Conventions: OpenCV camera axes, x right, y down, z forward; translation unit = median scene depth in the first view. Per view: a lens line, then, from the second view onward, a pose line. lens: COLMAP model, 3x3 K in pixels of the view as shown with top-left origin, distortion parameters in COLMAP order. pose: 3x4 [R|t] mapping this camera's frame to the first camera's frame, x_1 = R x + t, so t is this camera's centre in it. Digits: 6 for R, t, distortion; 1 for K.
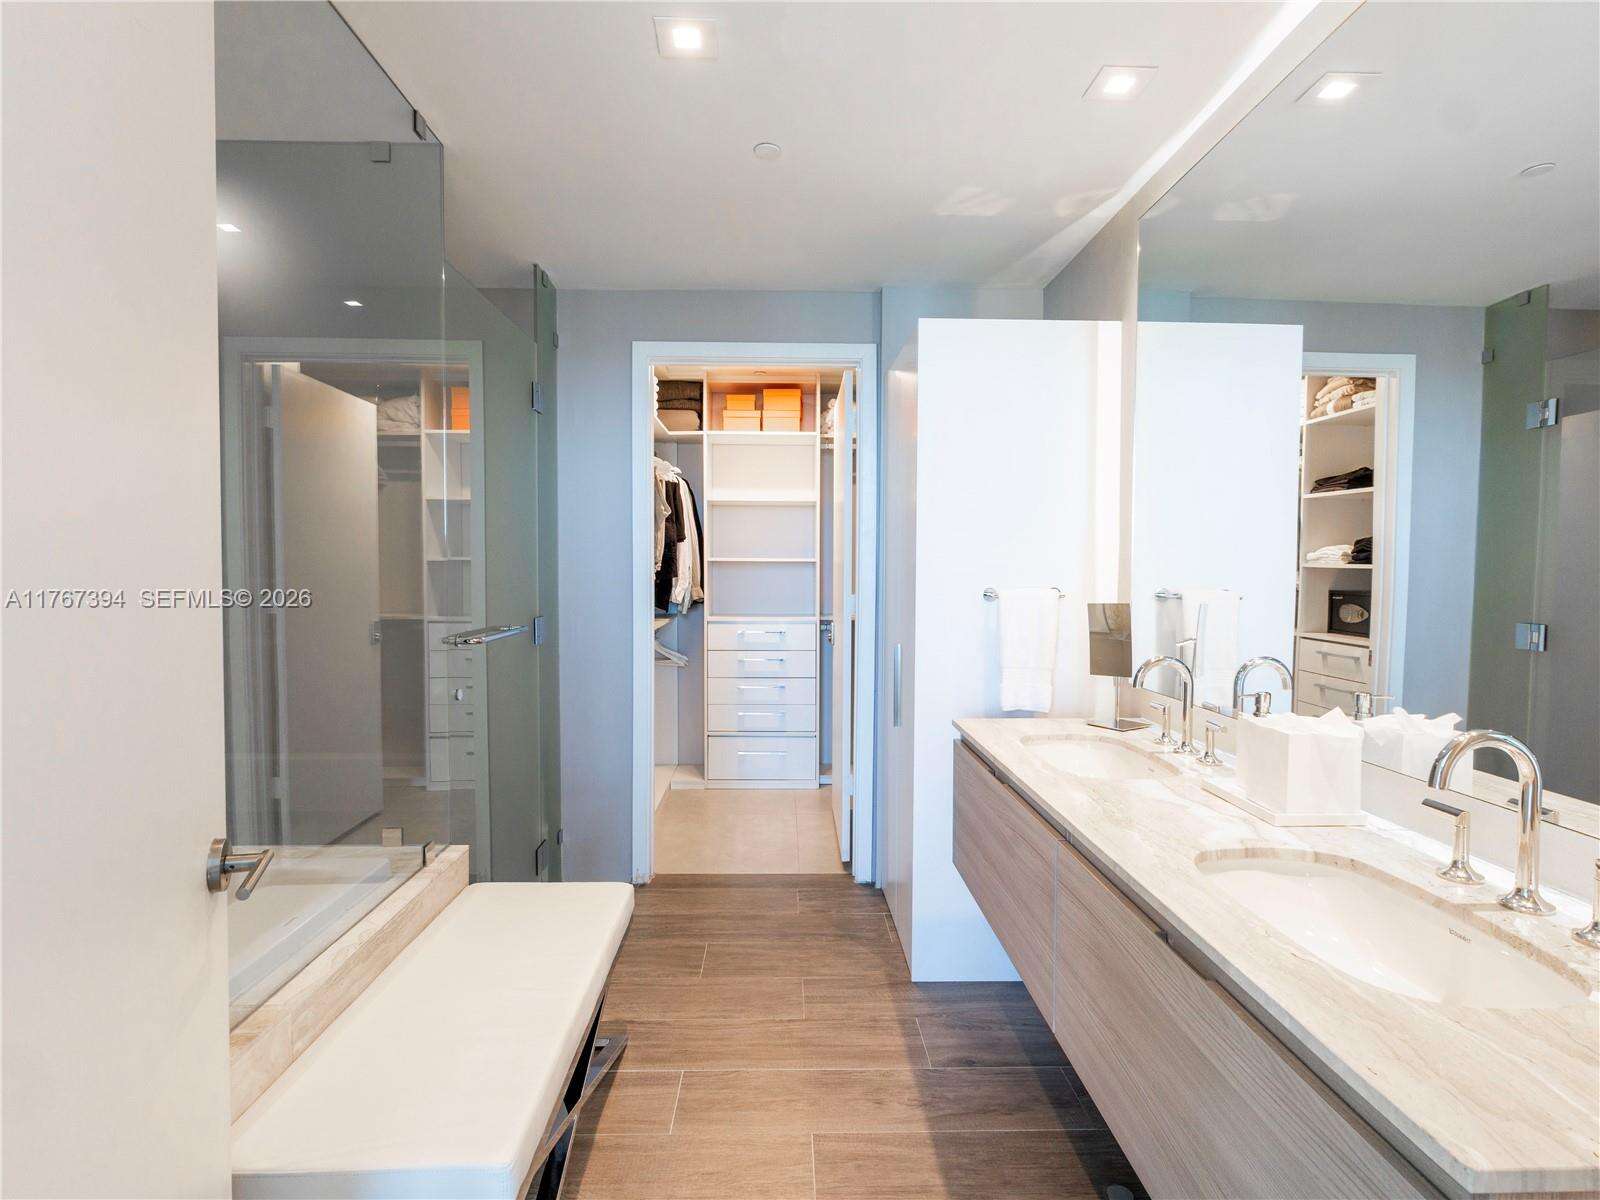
lens RADIAL K [[834.0, 0, 800.7], [0, 834.0, 595.4], [0, 0, 1]] dist [-0.001727, 0.001427]
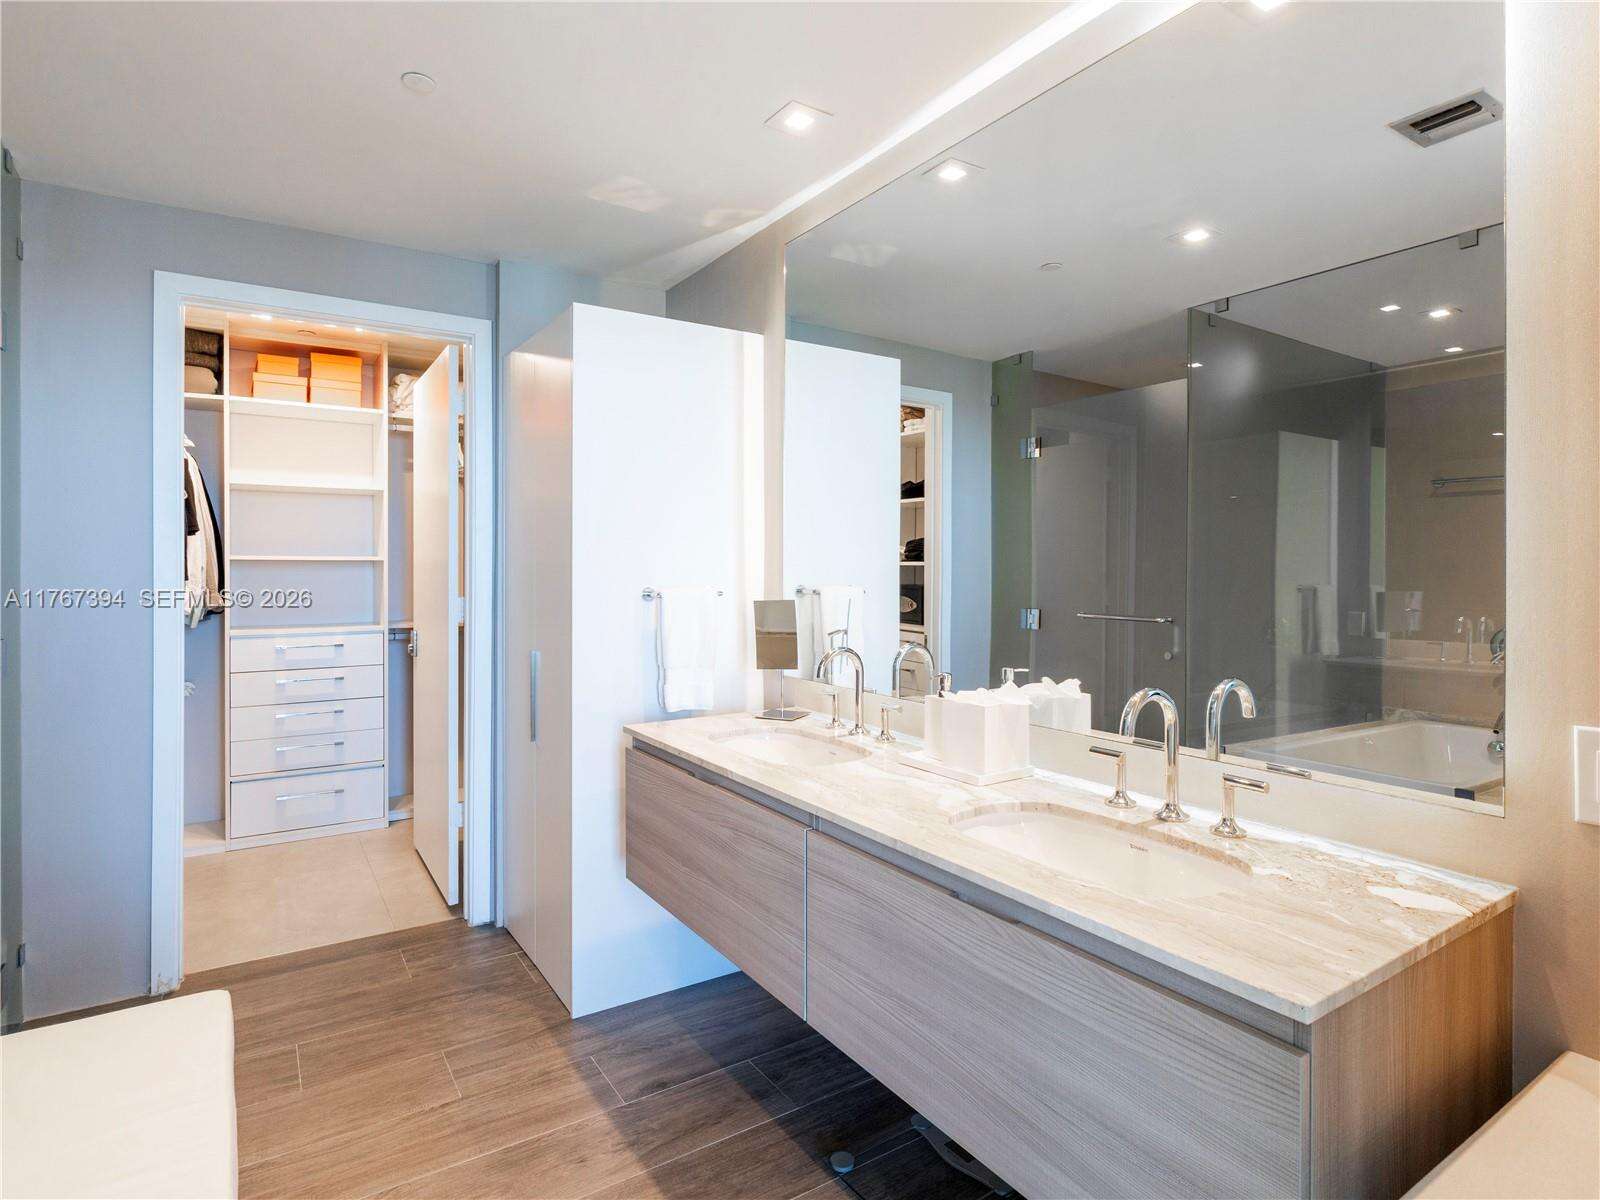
lens RADIAL K [[850.9, 0, 831.1], [0, 850.9, 565.6], [0, 0, 1]] dist [-0.001958, 0.000598]
pose [[0.850686, -0.004366, 0.525656, -0.084580], [0.022148, 0.999375, -0.027543, -0.001721], [-0.525208, 0.035073, 0.850251, 0.029446]]
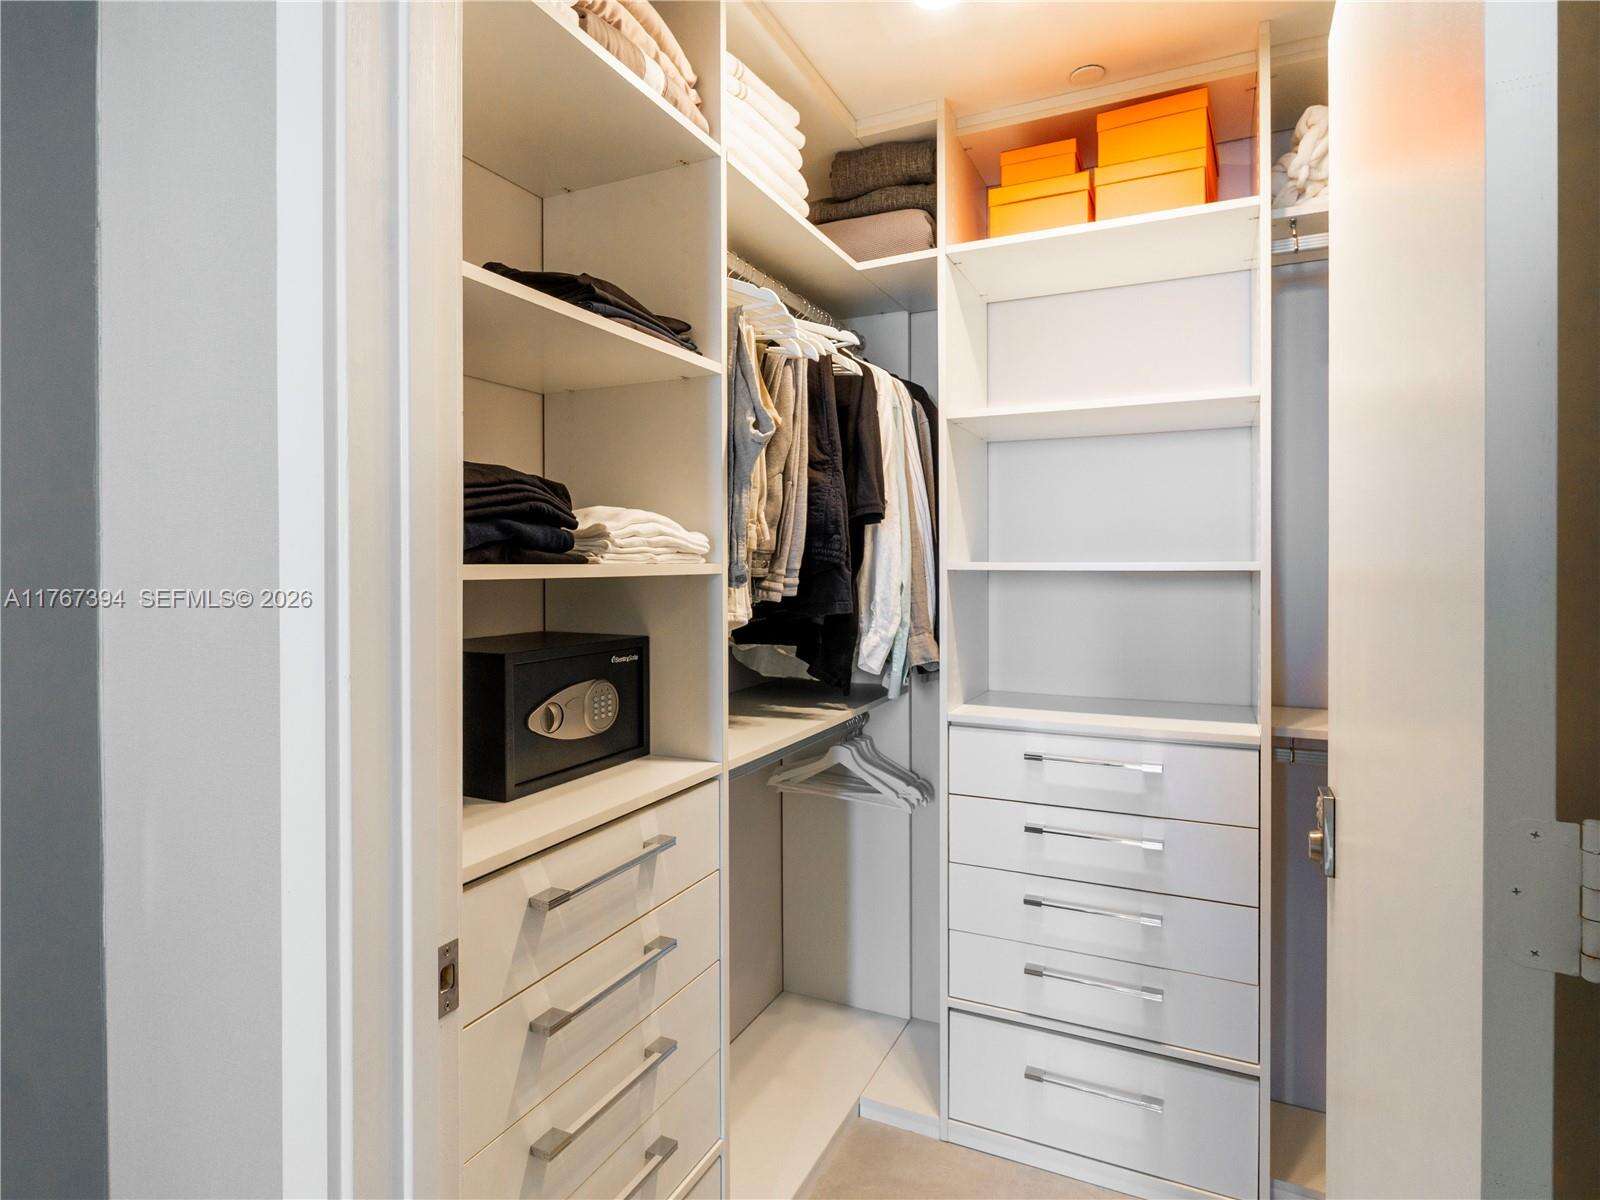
lens RADIAL K [[821.8, 0, 797.2], [0, 821.8, 579.3], [0, 0, 1]] dist [-0.004111, -0.000345]
pose [[0.880547, -0.001416, -0.473957, 0.018565], [-0.012126, 0.999601, -0.025514, -0.042315], [0.473804, 0.028213, 0.880178, 1.028078]]
